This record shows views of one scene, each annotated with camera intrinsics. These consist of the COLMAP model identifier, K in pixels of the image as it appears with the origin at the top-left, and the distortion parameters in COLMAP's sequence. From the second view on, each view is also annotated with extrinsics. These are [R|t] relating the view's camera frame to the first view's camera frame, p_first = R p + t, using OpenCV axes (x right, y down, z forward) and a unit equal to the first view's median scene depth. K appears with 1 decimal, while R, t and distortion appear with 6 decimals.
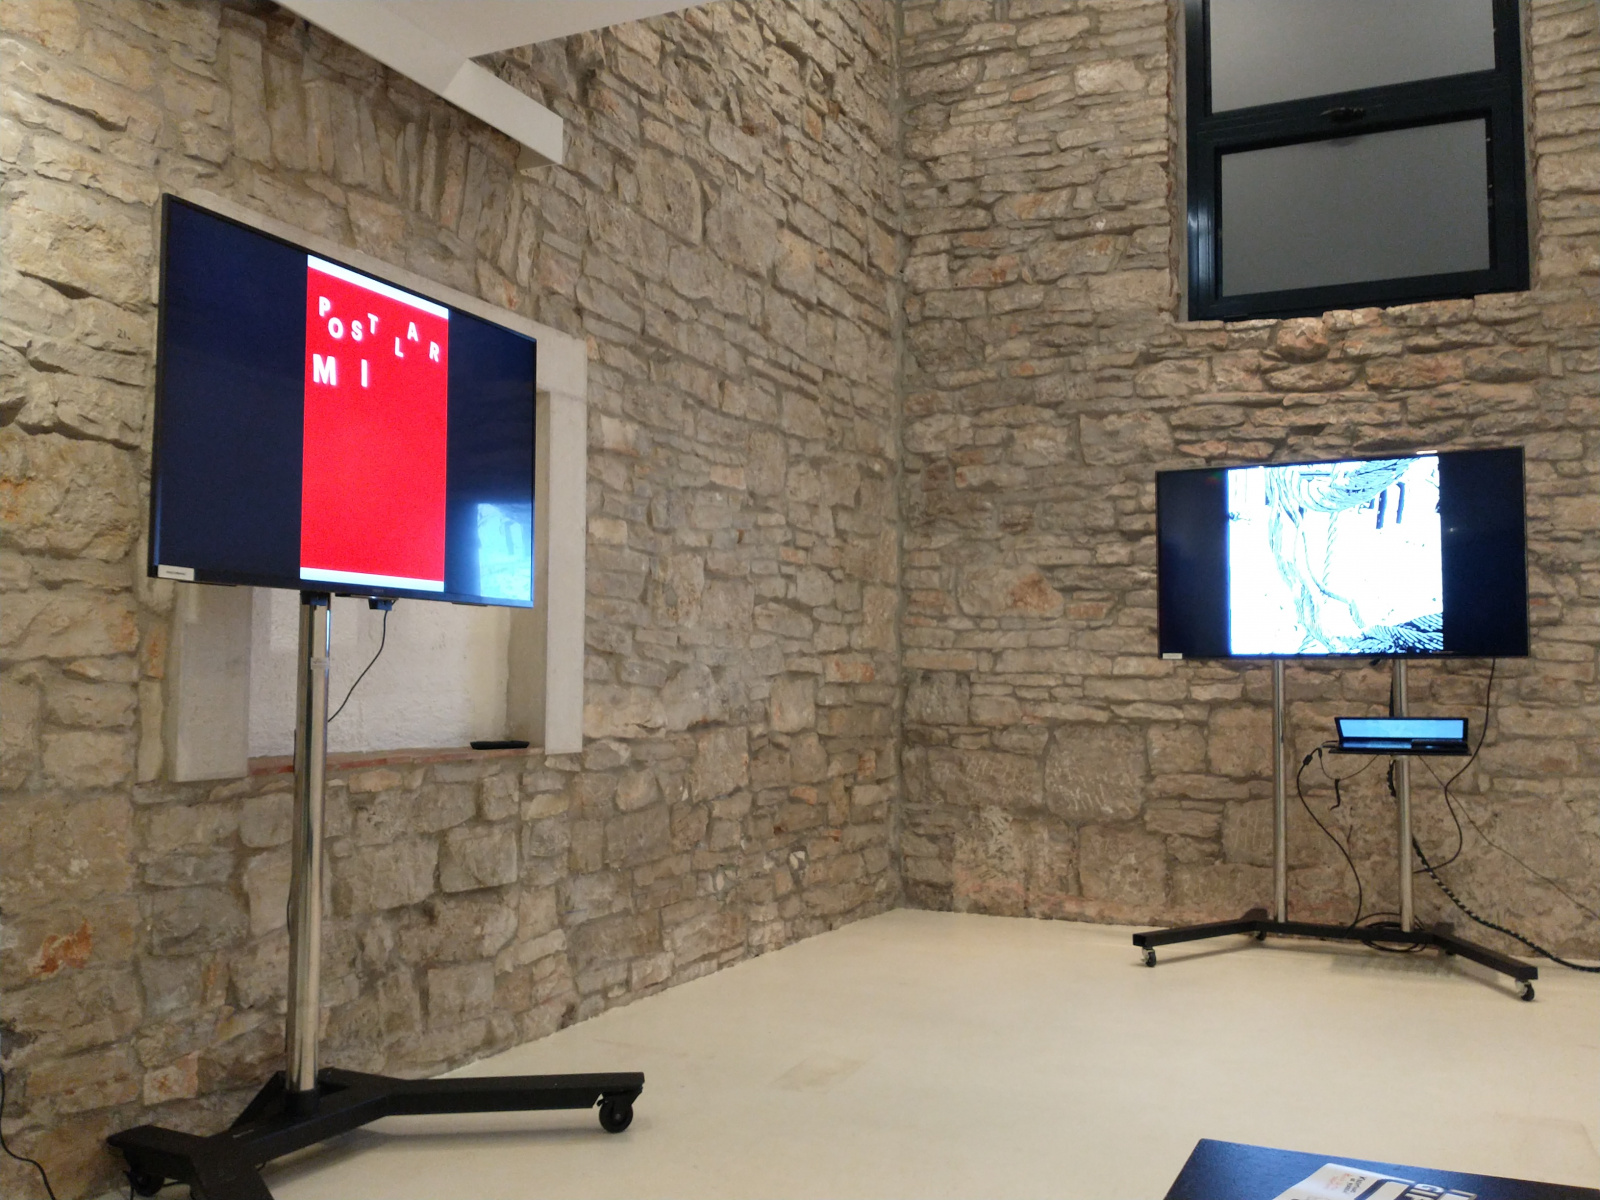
lens RADIAL K [[1465.7, 0, 803.2], [0, 1465.7, 592.0], [0, 0, 1]] dist [0.146231, -0.312561]
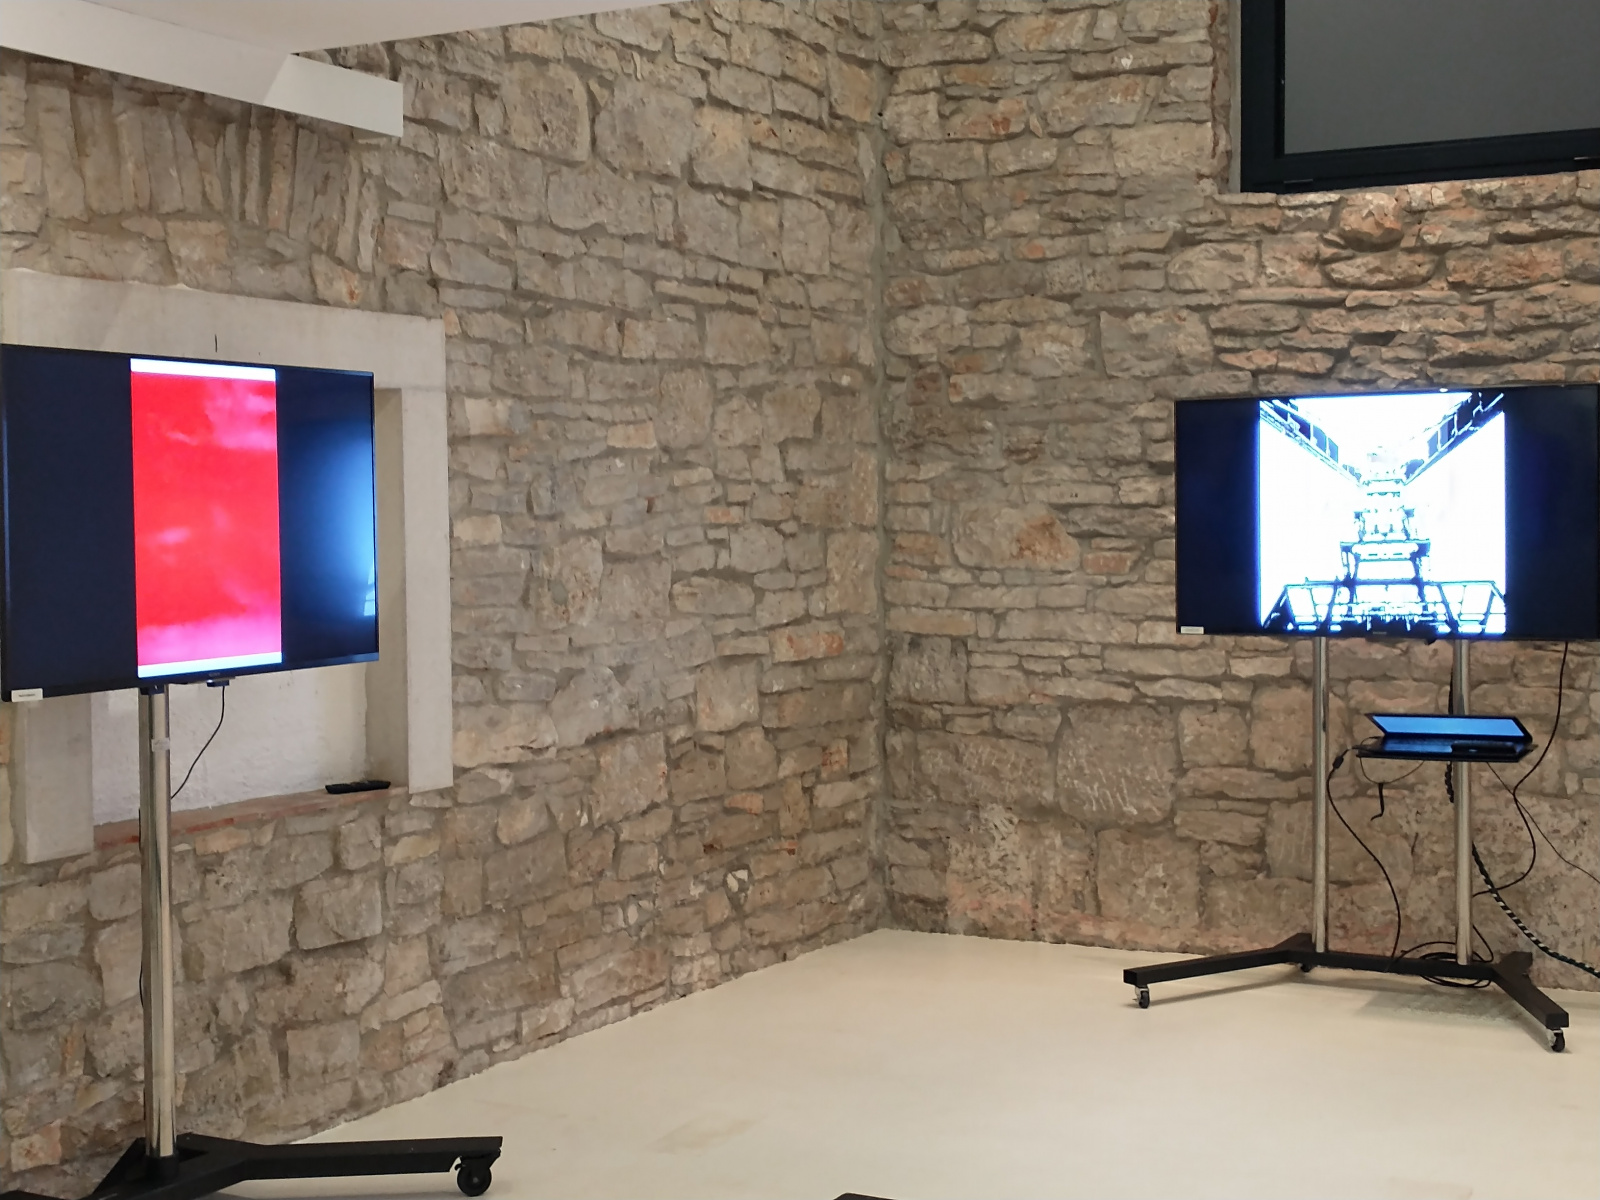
lens RADIAL K [[2387.6, 0, 800.0], [0, 2387.6, 600.0], [0, 0, 1]] dist [0.258353, -0.893447]
pose [[0.998350, -0.013353, -0.055855, 0.104242], [0.019060, 0.994508, 0.102915, -0.109049], [0.054174, -0.103810, 0.993121, -0.310371]]
